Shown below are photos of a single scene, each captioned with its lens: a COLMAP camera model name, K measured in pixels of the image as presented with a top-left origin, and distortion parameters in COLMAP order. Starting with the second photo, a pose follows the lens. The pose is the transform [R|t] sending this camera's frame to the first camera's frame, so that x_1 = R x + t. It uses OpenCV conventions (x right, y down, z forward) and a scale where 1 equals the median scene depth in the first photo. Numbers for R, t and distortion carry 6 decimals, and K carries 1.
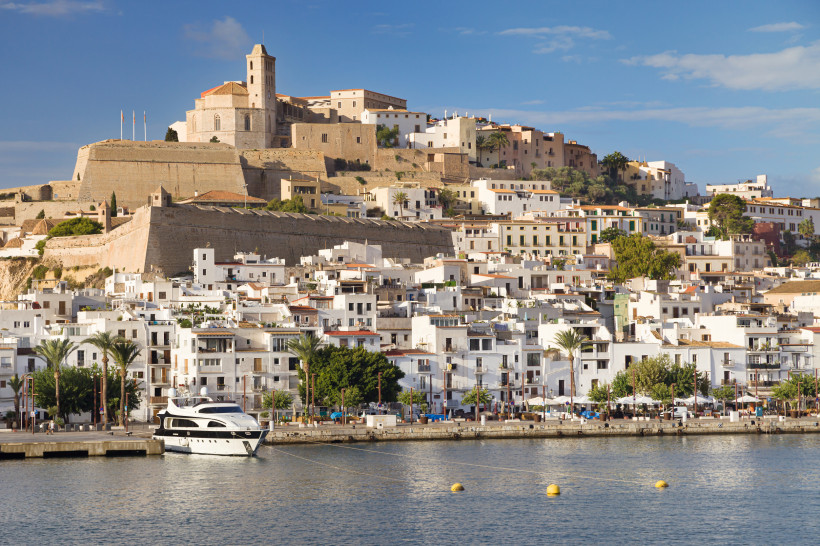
lens RADIAL K [[3856.8, 0, 410.7], [0, 3856.8, 277.0], [0, 0, 1]] dist [1.347789, 0.000000]
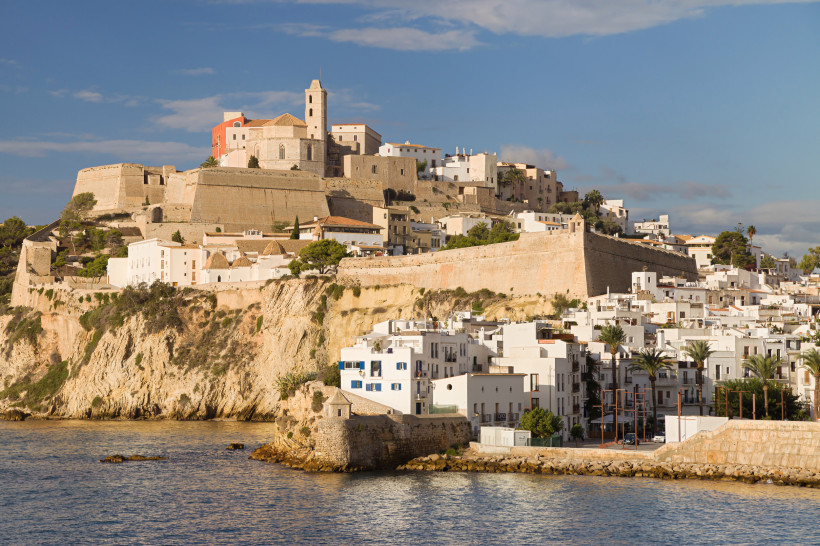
lens RADIAL K [[3856.8, 0, 409.8], [0, 3856.8, 271.6], [0, 0, 1]] dist [1.347789, 0.000000]
pose [[0.904232, 0.021713, 0.426488, -0.469214], [-0.017553, 0.999752, -0.013683, 0.006943], [-0.426680, 0.004887, 0.904390, 0.026810]]
